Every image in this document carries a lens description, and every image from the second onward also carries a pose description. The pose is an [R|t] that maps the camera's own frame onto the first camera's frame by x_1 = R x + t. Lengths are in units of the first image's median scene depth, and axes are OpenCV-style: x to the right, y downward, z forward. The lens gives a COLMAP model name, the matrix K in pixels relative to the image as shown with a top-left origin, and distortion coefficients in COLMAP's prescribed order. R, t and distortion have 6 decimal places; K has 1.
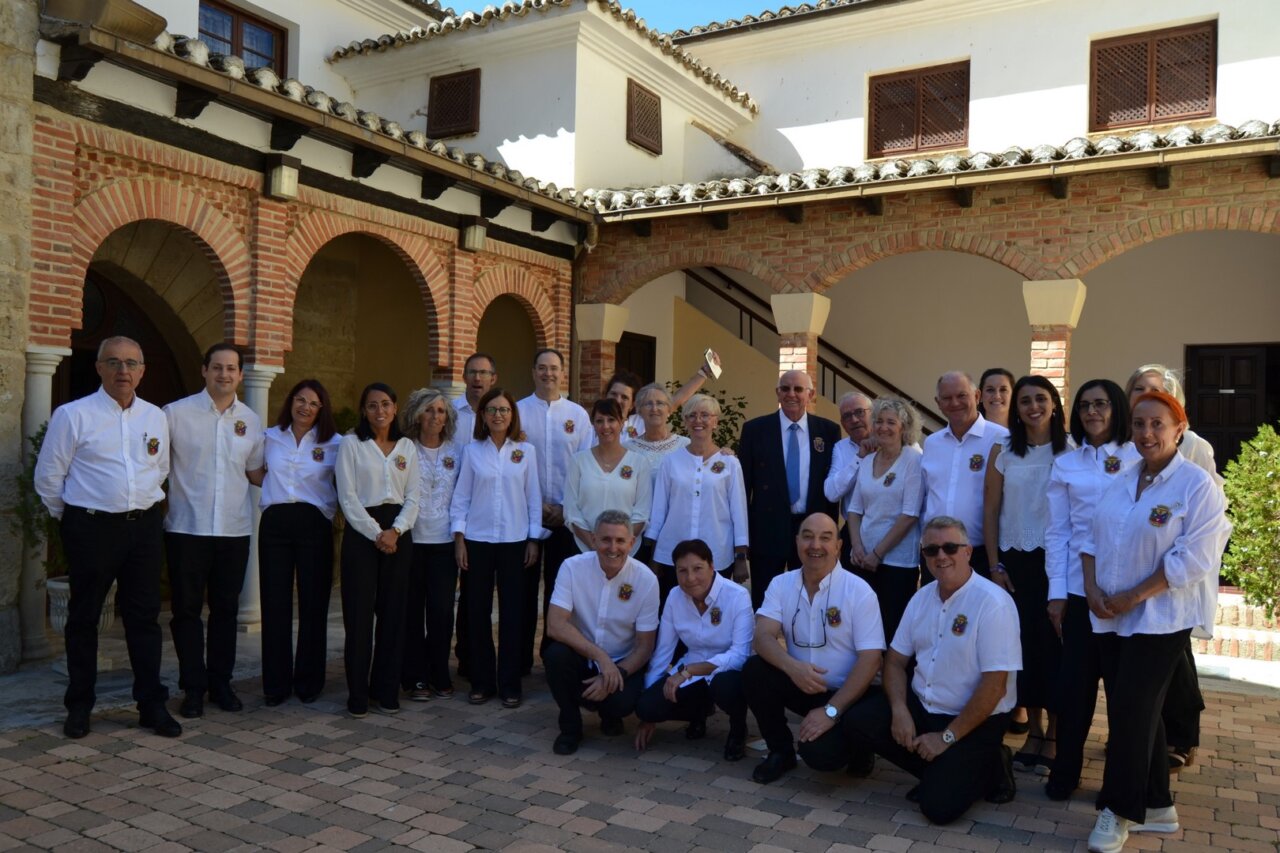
lens RADIAL K [[1012.8, 0, 638.9], [0, 1012.8, 437.5], [0, 0, 1]] dist [-0.012091, 0.009828]
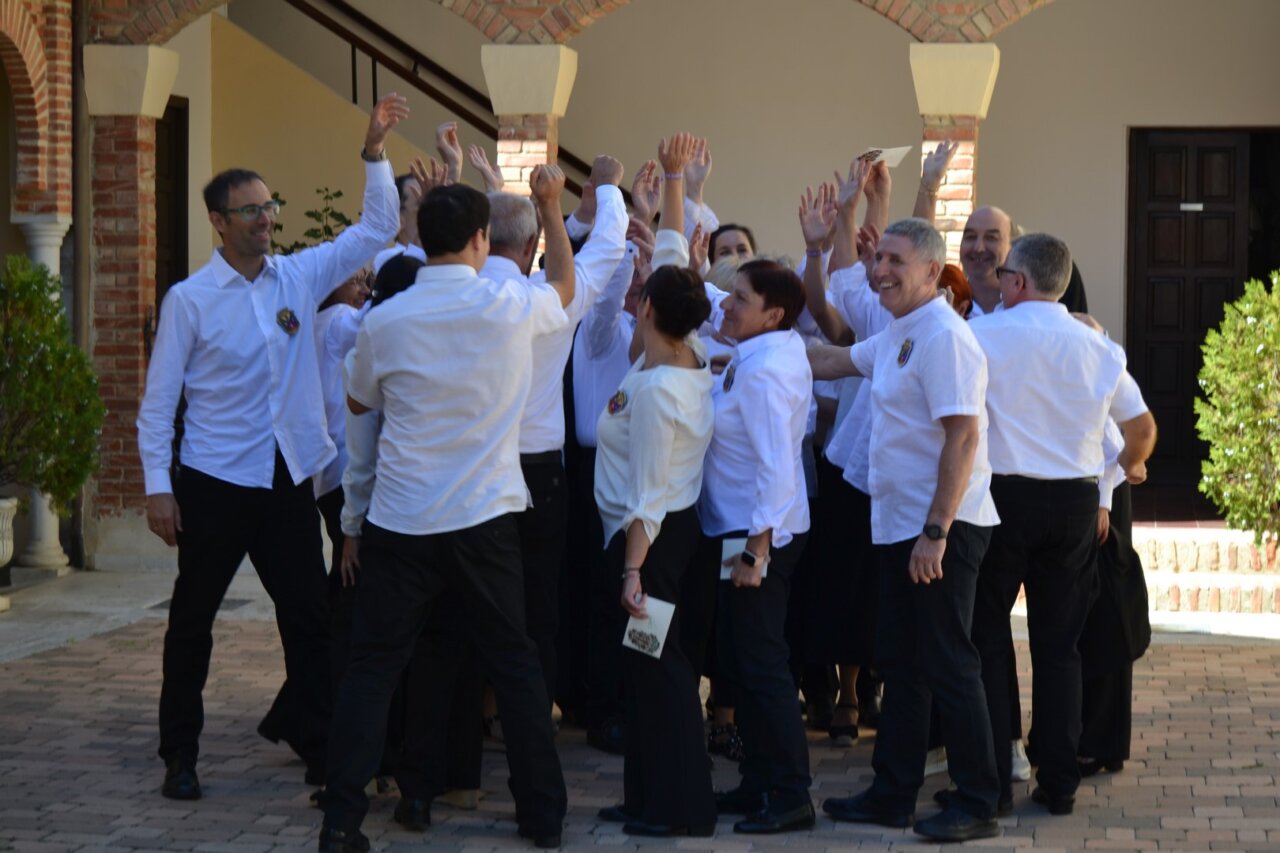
lens RADIAL K [[3052.3, 0, 640.3], [0, 3052.3, 425.7], [0, 0, 1]] dist [0.039820, 0.000000]
pose [[0.934383, -0.029927, 0.355011, -0.443485], [0.010803, 0.998387, 0.055729, -0.027643], [-0.356106, -0.048237, 0.933200, -0.692969]]
